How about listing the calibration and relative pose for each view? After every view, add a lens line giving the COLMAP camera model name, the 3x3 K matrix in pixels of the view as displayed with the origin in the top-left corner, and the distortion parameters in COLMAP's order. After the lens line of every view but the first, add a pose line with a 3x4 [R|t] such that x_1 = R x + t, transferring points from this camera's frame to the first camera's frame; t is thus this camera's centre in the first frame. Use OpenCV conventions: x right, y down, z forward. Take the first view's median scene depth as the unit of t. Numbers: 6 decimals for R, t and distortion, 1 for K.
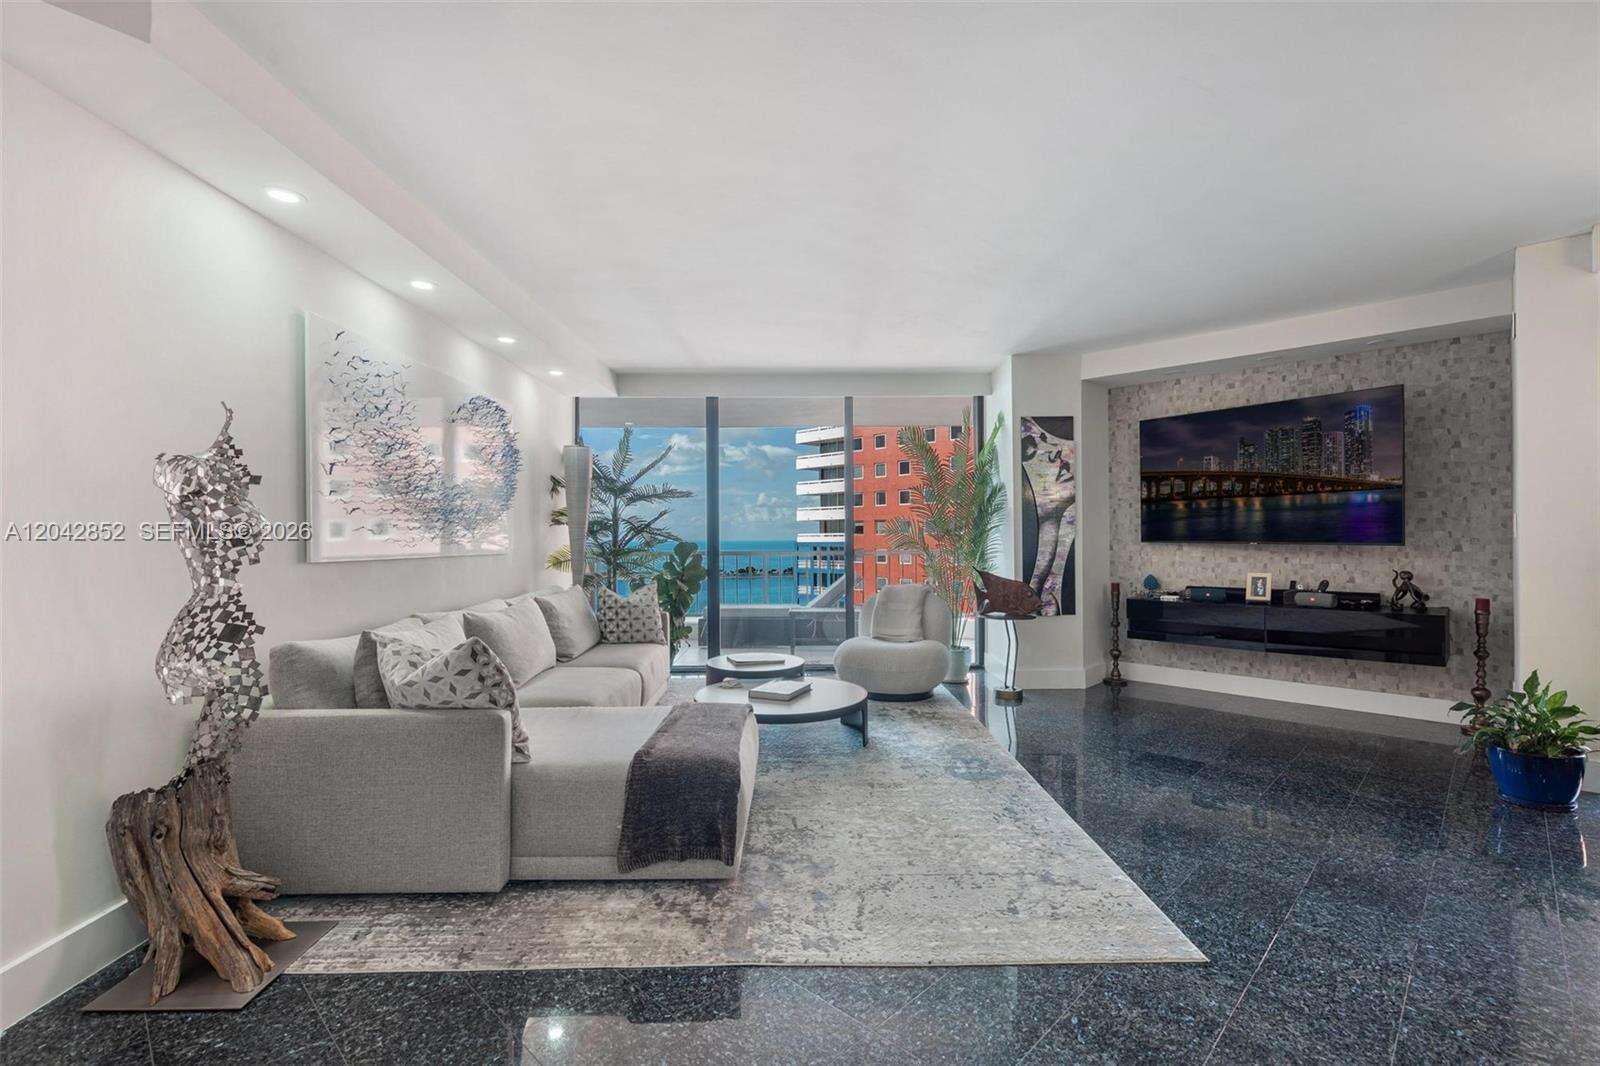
lens RADIAL K [[721.0, 0, 808.5], [0, 721.0, 537.0], [0, 0, 1]] dist [-0.004476, 0.001151]
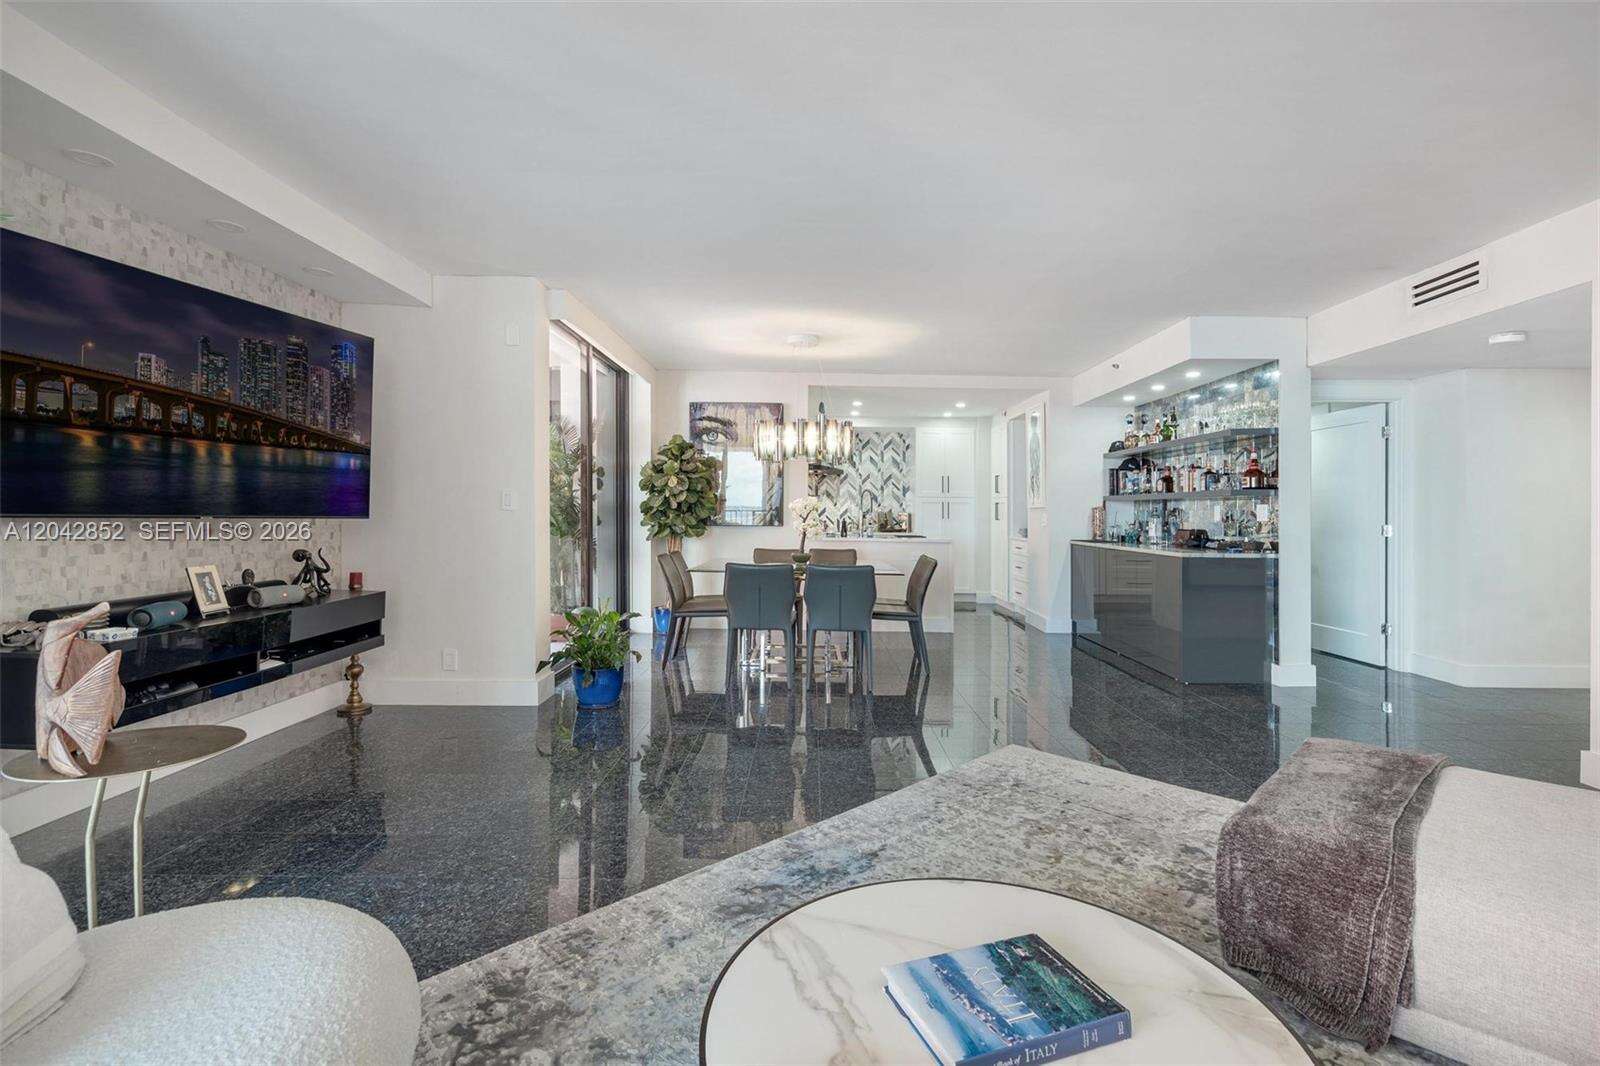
lens RADIAL K [[735.2, 0, 815.2], [0, 735.2, 526.1], [0, 0, 1]] dist [-0.001678, 0.000666]
pose [[-0.697107, -0.011449, 0.716875, -0.168683], [-0.002070, 0.999900, 0.013956, 0.004603], [-0.716964, 0.008245, -0.697062, 1.085053]]
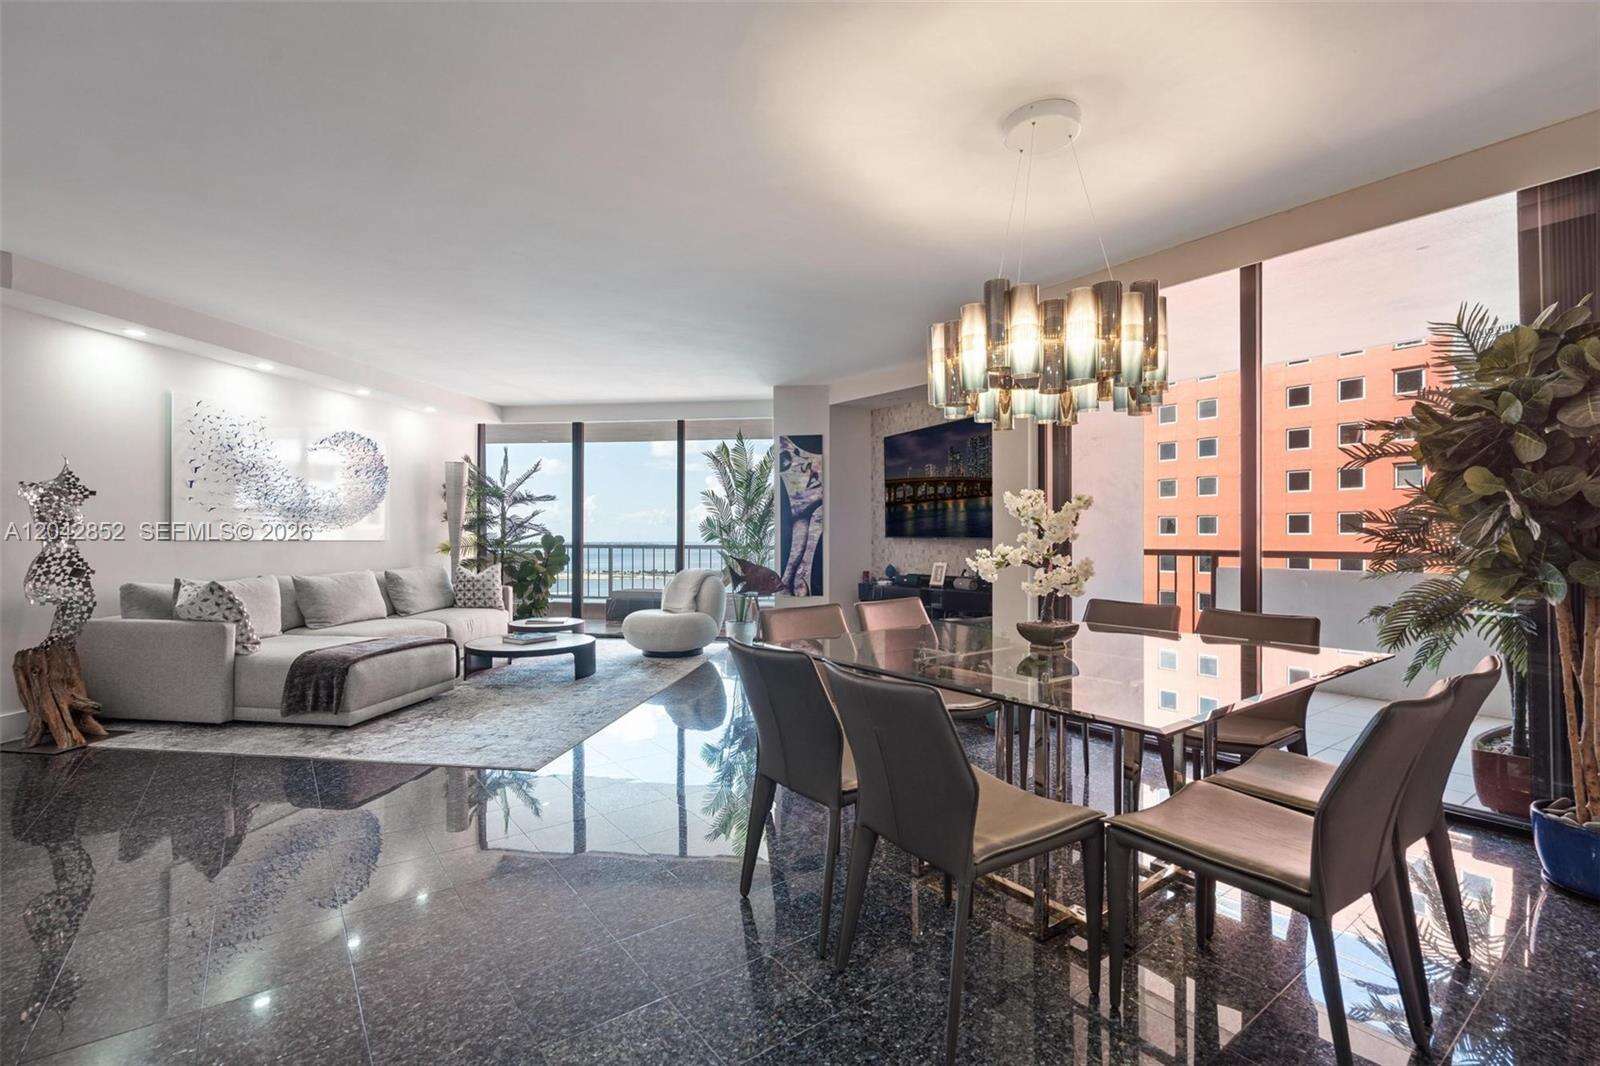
lens RADIAL K [[721.0, 0, 808.5], [0, 721.0, 537.0], [0, 0, 1]] dist [-0.004476, 0.001151]
pose [[0.987517, 0.008630, -0.157273, 0.600982], [-0.008837, 0.999961, -0.000615, 0.009062], [0.157262, 0.001997, 0.987555, -0.248243]]
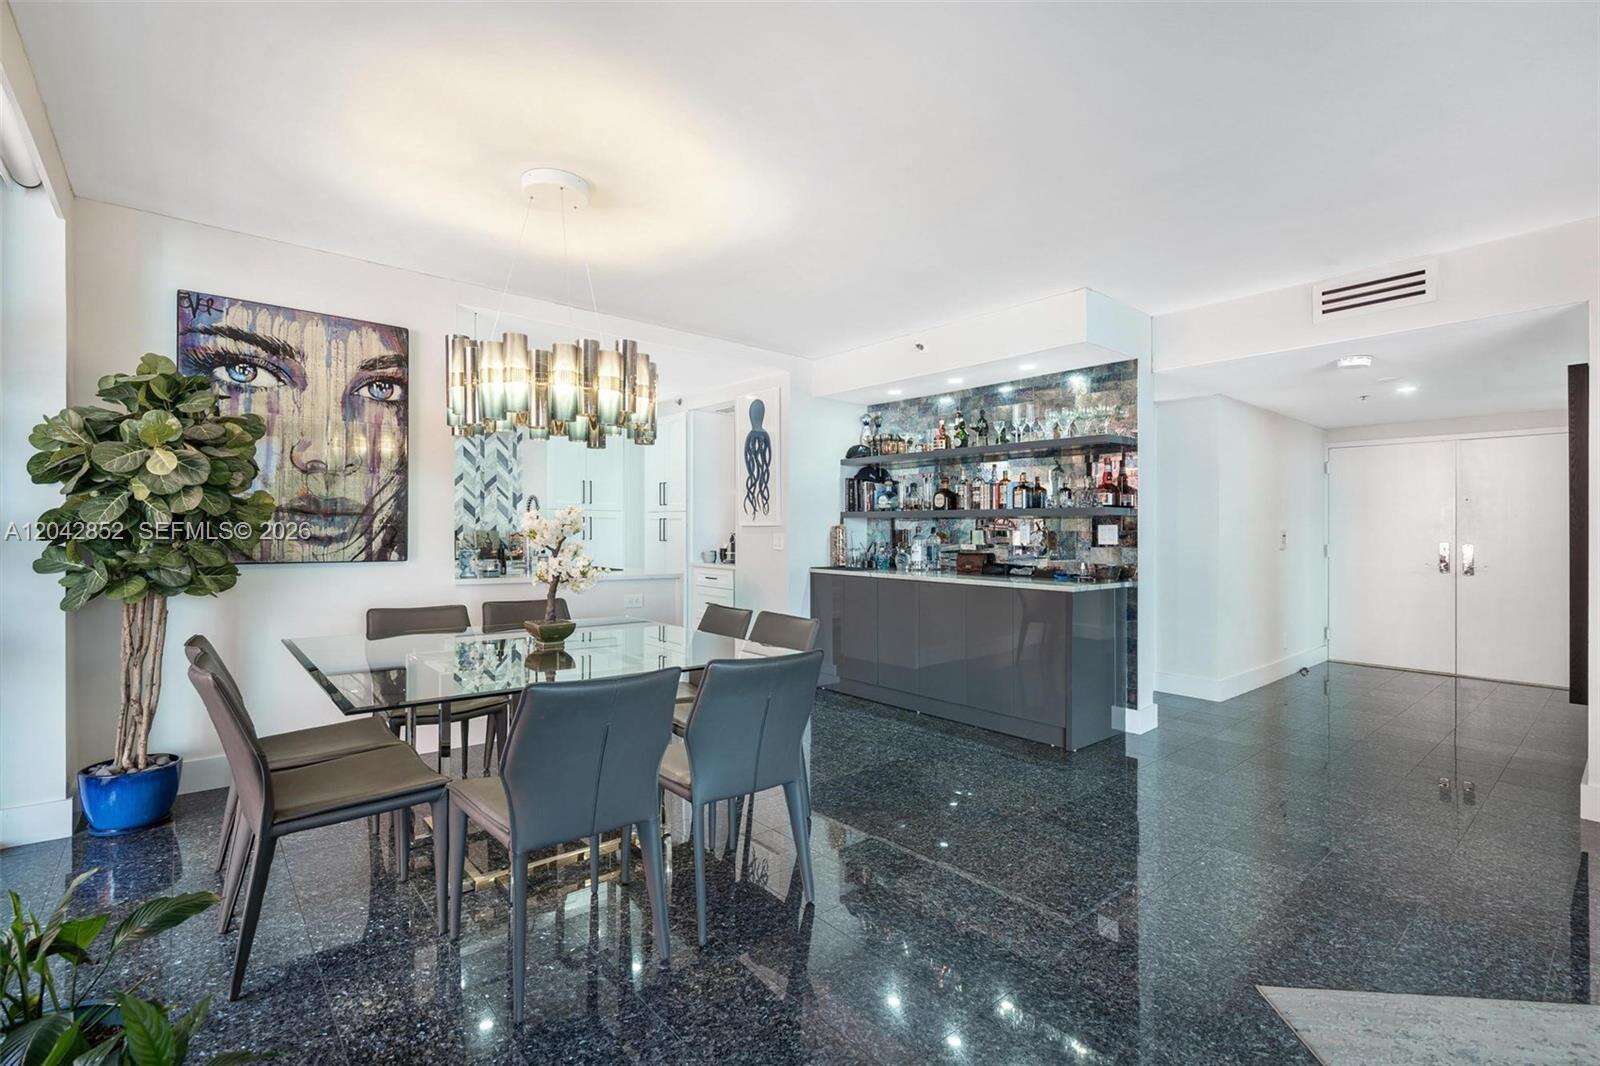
lens RADIAL K [[733.2, 0, 804.4], [0, 733.2, 533.8], [0, 0, 1]] dist [-0.004460, 0.000123]
pose [[-0.994364, -0.000686, 0.106018, 0.423433], [-0.000126, 0.999986, 0.005294, -0.007228], [-0.106020, 0.005251, -0.994350, 0.834867]]
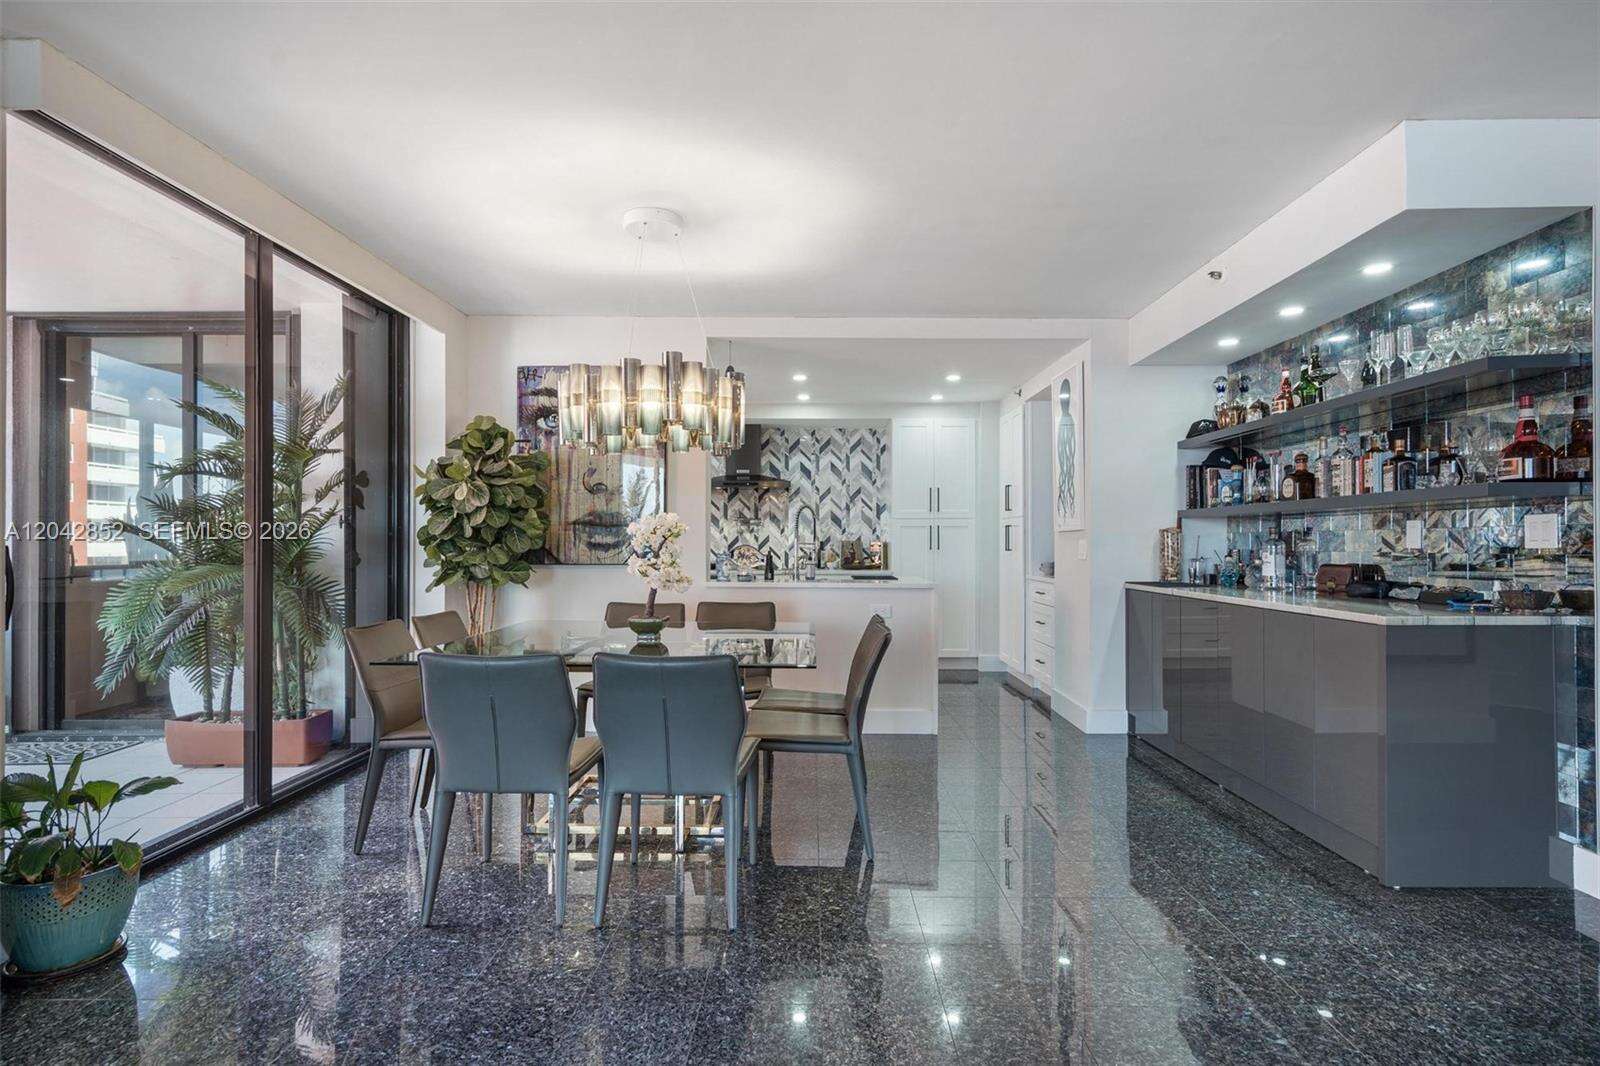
lens RADIAL K [[784.2, 0, 817.0], [0, 784.2, 552.7], [0, 0, 1]] dist [-0.000489, 0.000260]
pose [[-0.692391, 0.000849, 0.721522, 0.096952], [0.008090, 0.999946, 0.006587, 0.006213], [-0.721477, 0.010398, -0.692360, 0.635871]]
